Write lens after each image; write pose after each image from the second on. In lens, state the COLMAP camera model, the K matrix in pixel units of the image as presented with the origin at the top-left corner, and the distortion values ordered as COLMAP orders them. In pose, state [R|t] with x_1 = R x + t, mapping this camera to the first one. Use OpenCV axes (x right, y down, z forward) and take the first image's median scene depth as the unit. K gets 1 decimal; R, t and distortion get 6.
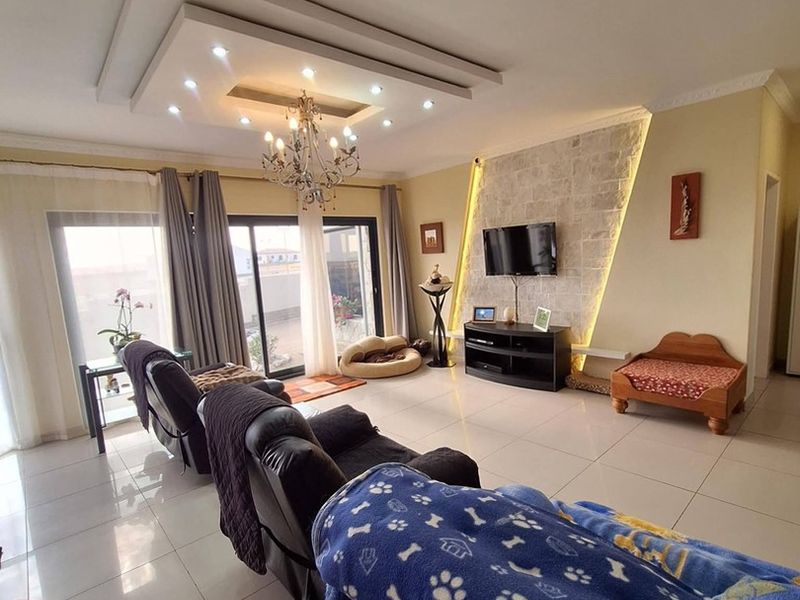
lens RADIAL K [[425.4, 0, 395.7], [0, 425.4, 301.9], [0, 0, 1]] dist [0.000211, 0.000429]
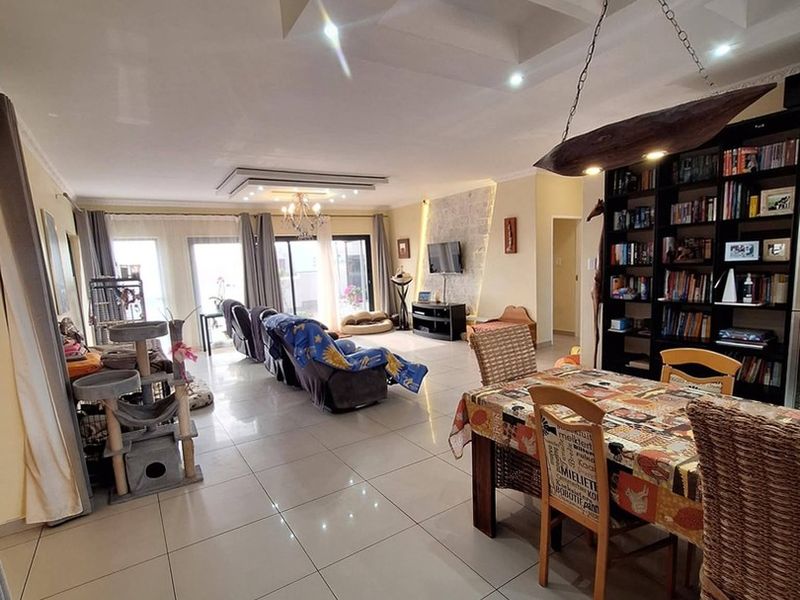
lens RADIAL K [[425.4, 0, 396.0], [0, 425.4, 305.4], [0, 0, 1]] dist [0.000211, 0.000429]
pose [[0.987617, 0.028625, -0.154252, 0.373870], [-0.027634, 0.999581, 0.008565, 0.054774], [0.154432, -0.004197, 0.987994, -0.659378]]
